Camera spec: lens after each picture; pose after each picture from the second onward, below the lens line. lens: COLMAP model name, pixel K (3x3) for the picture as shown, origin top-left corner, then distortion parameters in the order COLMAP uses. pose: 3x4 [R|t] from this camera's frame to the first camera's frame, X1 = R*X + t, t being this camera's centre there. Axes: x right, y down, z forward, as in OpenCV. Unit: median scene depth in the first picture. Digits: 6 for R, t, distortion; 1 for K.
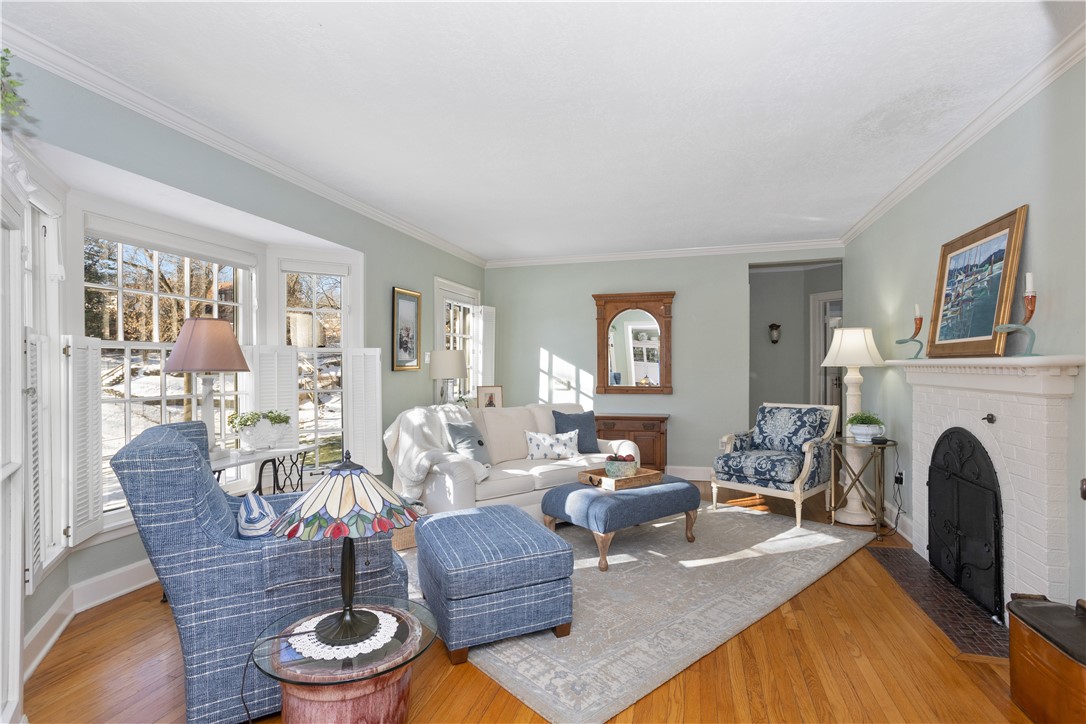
lens RADIAL K [[529.4, 0, 542.0], [0, 529.4, 366.4], [0, 0, 1]] dist [-0.046135, 0.027729]
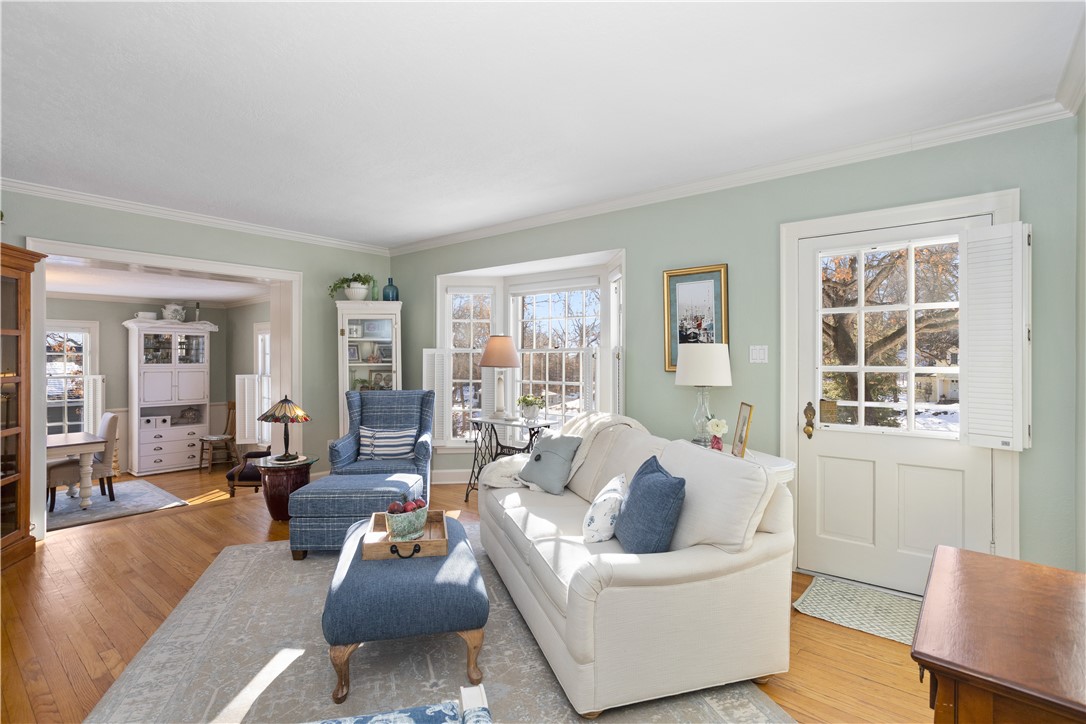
lens RADIAL K [[529.4, 0, 533.2], [0, 529.4, 362.1], [0, 0, 1]] dist [-0.046135, 0.027729]
pose [[-0.410171, -0.002486, -0.912005, 0.884032], [-0.003779, 0.999992, -0.001027, -0.008087], [0.912001, 0.003025, -0.410178, 1.802374]]
